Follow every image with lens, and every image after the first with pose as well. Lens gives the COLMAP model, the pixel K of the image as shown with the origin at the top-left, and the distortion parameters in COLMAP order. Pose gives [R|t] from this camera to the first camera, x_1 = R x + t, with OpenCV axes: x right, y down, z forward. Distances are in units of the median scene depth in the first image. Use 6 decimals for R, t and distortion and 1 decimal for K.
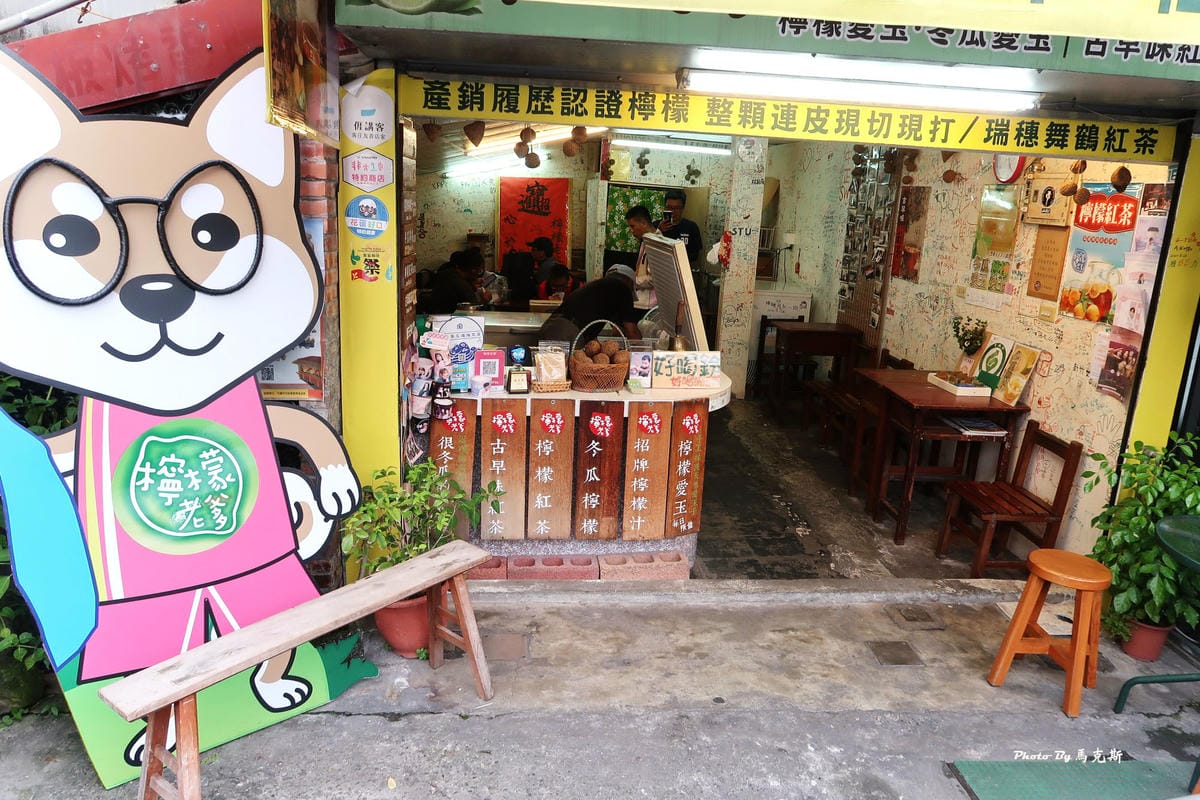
lens RADIAL K [[829.3, 0, 582.9], [0, 829.3, 397.5], [0, 0, 1]] dist [-0.056883, 0.063074]
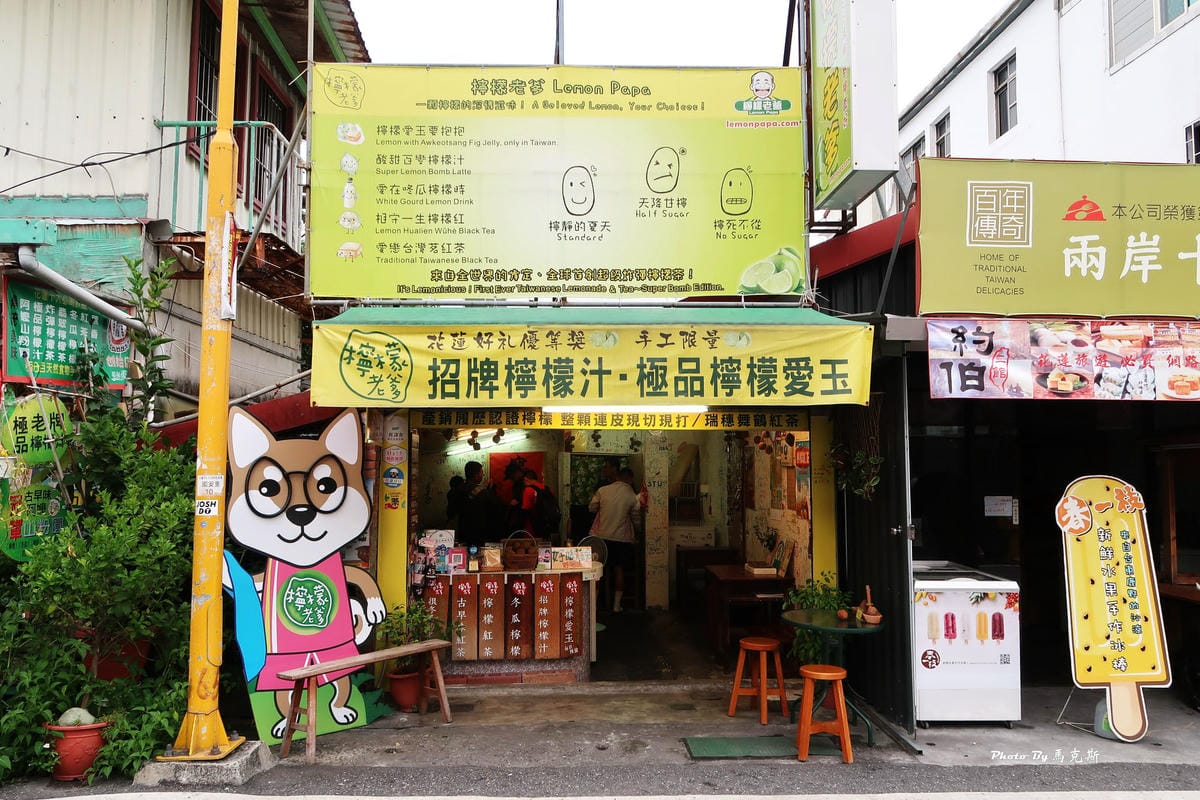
lens RADIAL K [[975.0, 0, 598.1], [0, 975.0, 362.1], [0, 0, 1]] dist [0.003535, 0.000339]
pose [[0.998614, -0.049193, -0.018714, 0.256248], [0.039888, 0.939325, -0.340701, 0.300224], [0.034338, 0.339483, 0.939985, -1.139876]]
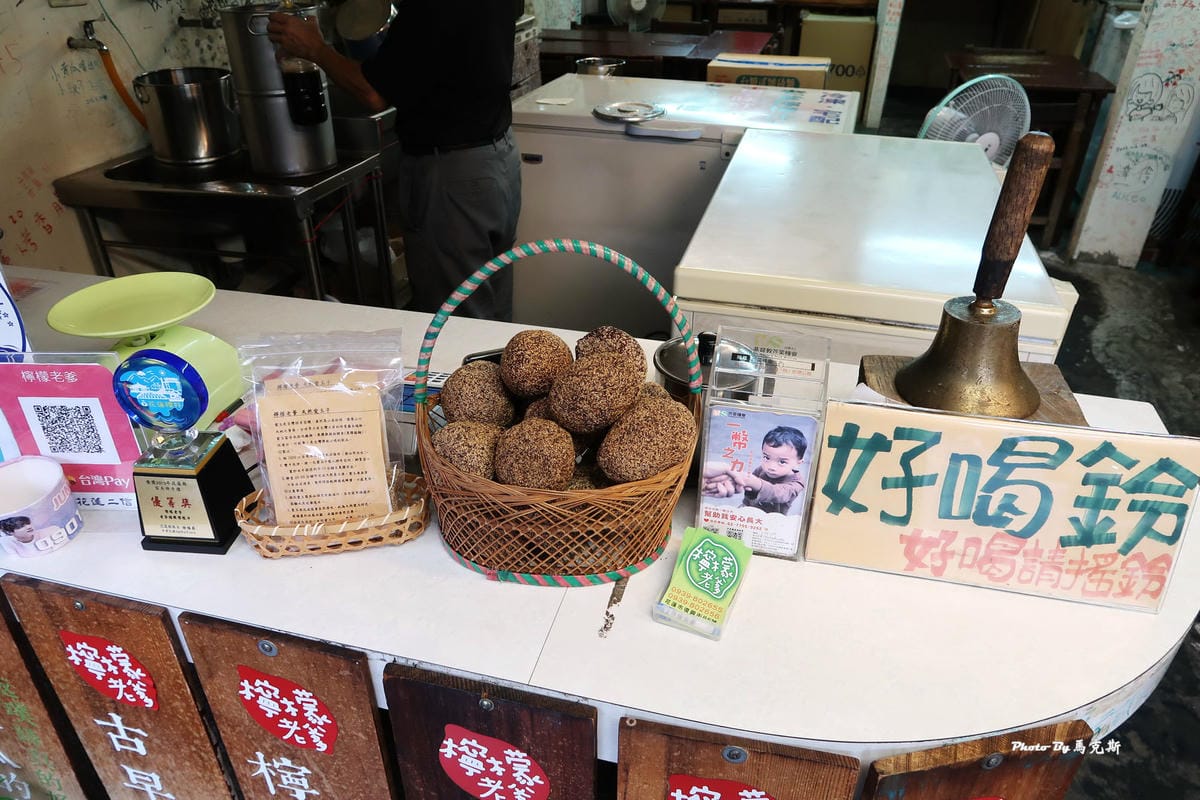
lens RADIAL K [[829.3, 0, 582.9], [0, 829.3, 397.5], [0, 0, 1]] dist [-0.056883, 0.063074]
pose [[0.938519, 0.141663, -0.314823, 0.093375], [-0.043235, 0.952981, 0.299930, -0.116866], [0.342510, -0.267878, 0.900516, 0.817608]]
